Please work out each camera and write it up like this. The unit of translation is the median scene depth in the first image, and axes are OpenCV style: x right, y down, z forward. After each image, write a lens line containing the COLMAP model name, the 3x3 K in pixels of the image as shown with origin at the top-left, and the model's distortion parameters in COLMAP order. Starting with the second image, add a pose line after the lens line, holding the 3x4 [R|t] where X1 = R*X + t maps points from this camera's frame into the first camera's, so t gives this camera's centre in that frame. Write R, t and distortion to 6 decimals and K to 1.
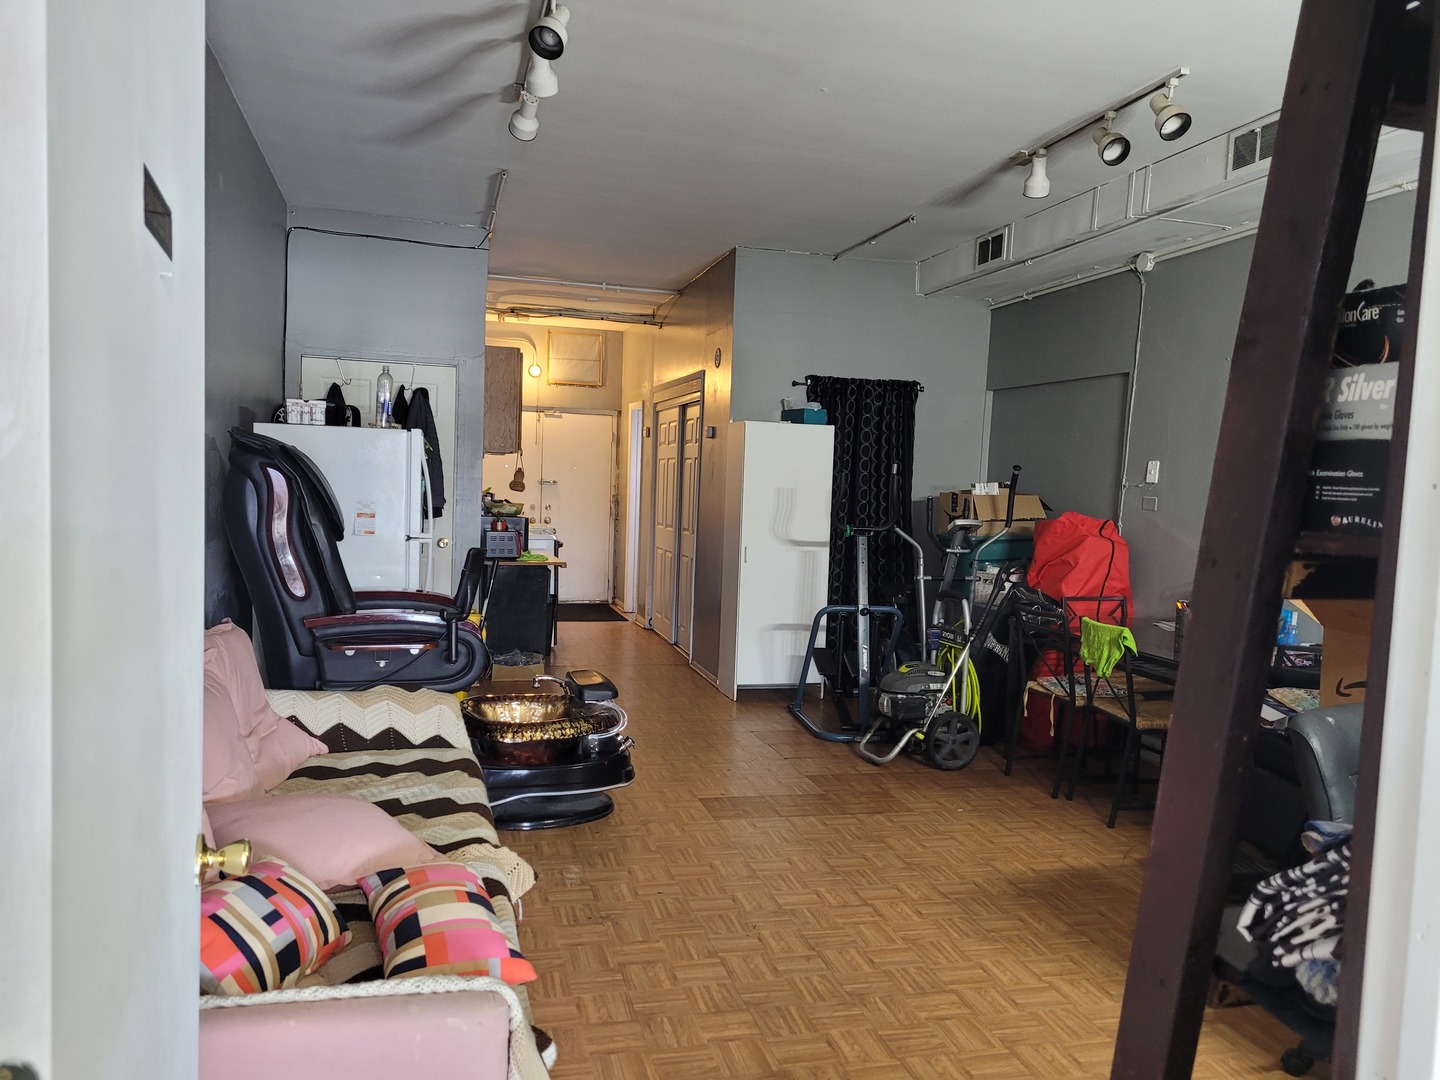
lens RADIAL K [[1084.5, 0, 718.0], [0, 1084.5, 544.6], [0, 0, 1]] dist [0.053345, -0.048420]
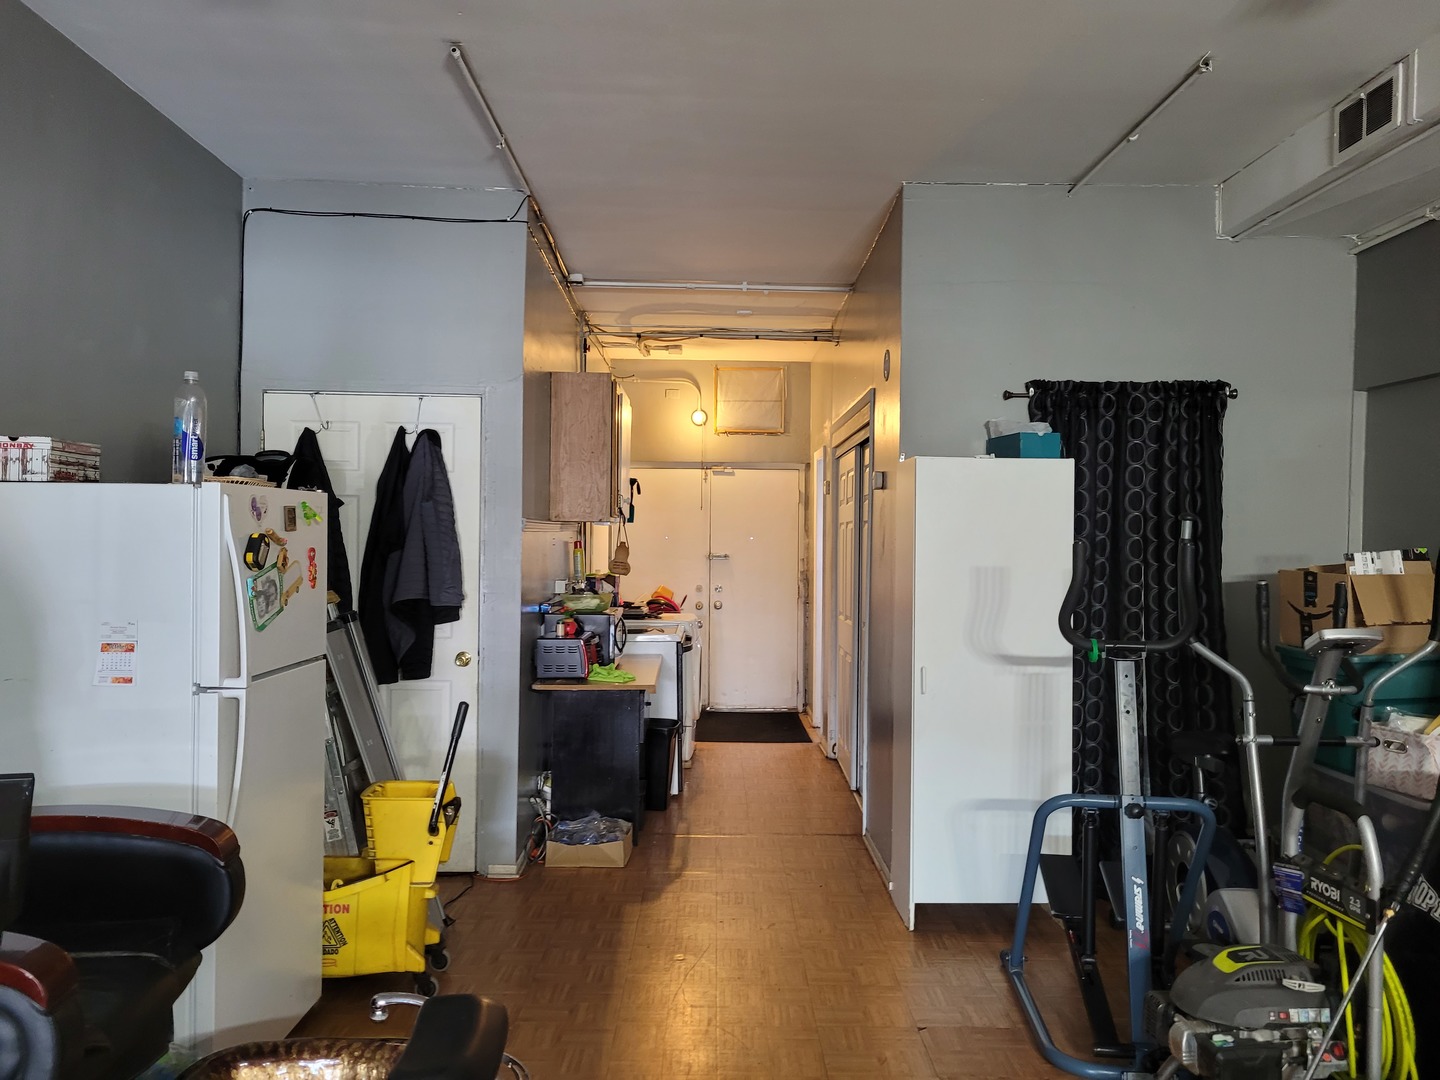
lens RADIAL K [[1084.5, 0, 728.4], [0, 1084.5, 537.8], [0, 0, 1]] dist [0.053345, -0.048420]
pose [[0.970278, -0.025846, -0.240607, 0.066869], [0.009792, 0.997659, -0.067683, -0.029097], [0.241793, 0.063316, 0.968260, 0.389573]]
